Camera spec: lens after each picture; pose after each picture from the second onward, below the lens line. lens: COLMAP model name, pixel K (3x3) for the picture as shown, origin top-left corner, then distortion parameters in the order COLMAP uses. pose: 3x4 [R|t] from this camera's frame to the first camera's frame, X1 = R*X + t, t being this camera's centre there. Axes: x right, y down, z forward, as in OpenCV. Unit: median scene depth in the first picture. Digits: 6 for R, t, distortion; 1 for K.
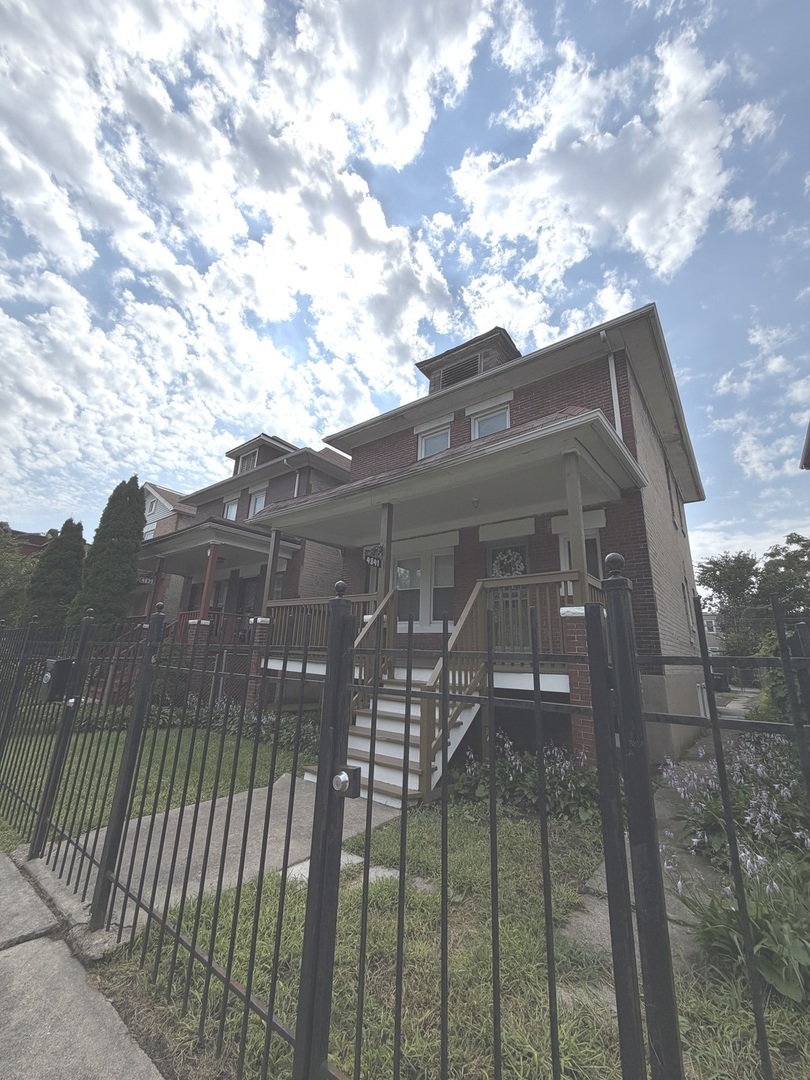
lens RADIAL K [[429.5, 0, 411.8], [0, 429.5, 535.4], [0, 0, 1]] dist [0.001317, 0.000894]
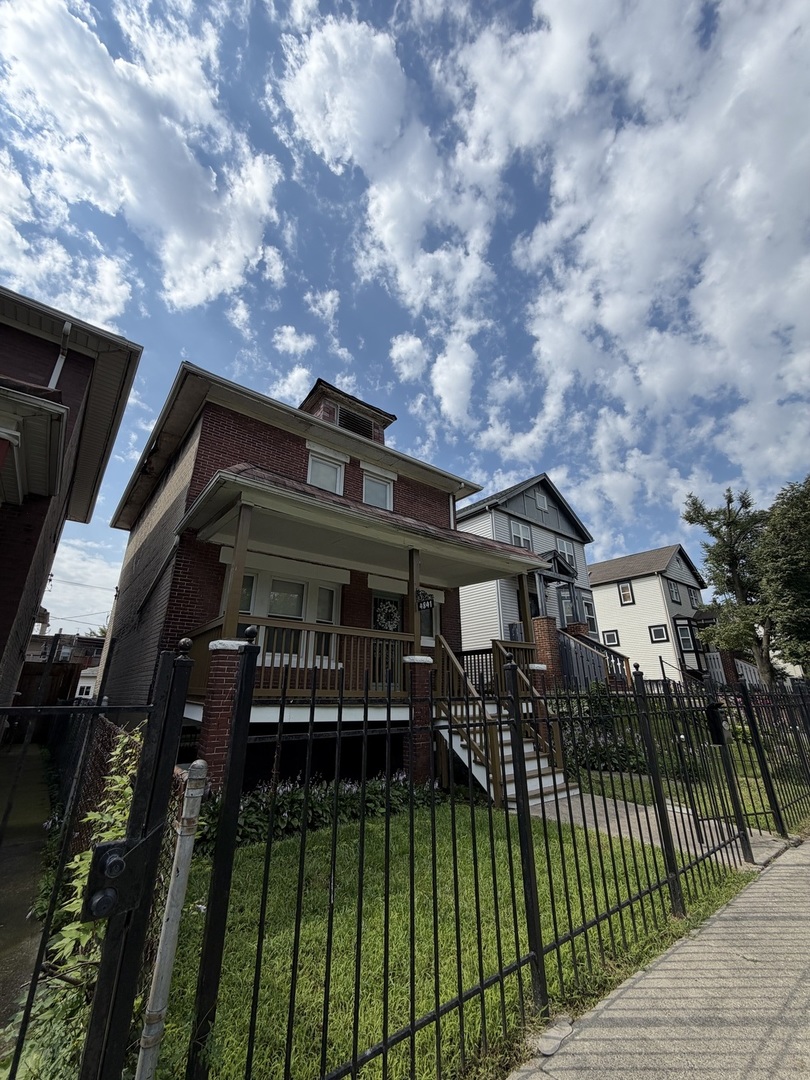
lens RADIAL K [[429.5, 0, 413.1], [0, 429.5, 537.5], [0, 0, 1]] dist [0.001317, 0.000894]
pose [[0.215020, 0.300184, 0.929331, -0.862675], [-0.265286, 0.933761, -0.240236, 0.124546], [-0.939888, -0.194882, 0.280412, 0.572410]]
